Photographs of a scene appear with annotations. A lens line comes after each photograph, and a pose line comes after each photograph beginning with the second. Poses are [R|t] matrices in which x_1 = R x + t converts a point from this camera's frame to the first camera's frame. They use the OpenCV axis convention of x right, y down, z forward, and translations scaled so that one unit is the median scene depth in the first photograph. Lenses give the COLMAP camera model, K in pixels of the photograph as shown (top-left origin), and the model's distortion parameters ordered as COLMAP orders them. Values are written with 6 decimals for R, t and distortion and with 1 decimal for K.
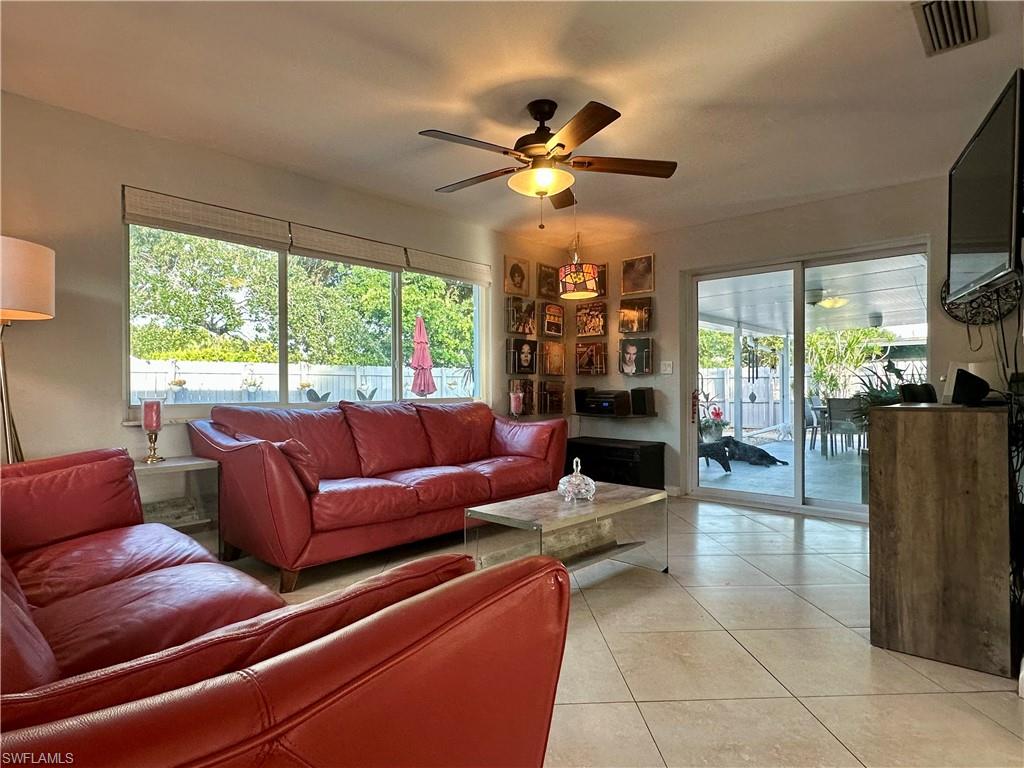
lens RADIAL K [[566.6, 0, 509.4], [0, 566.6, 382.6], [0, 0, 1]] dist [-0.004182, 0.000429]
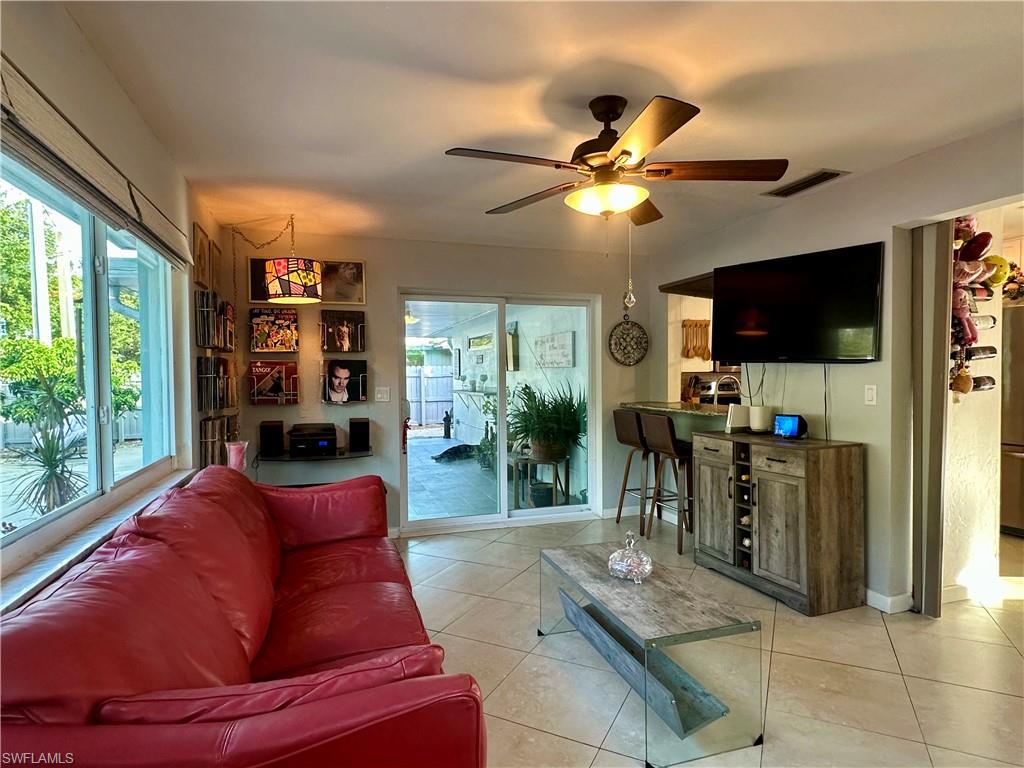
lens RADIAL K [[566.6, 0, 510.4], [0, 566.6, 389.4], [0, 0, 1]] dist [-0.004182, 0.000429]
pose [[0.495059, -0.023817, 0.868533, -0.379468], [0.001610, 0.999648, 0.026495, -0.056501], [-0.868858, -0.011718, 0.494923, 0.385994]]
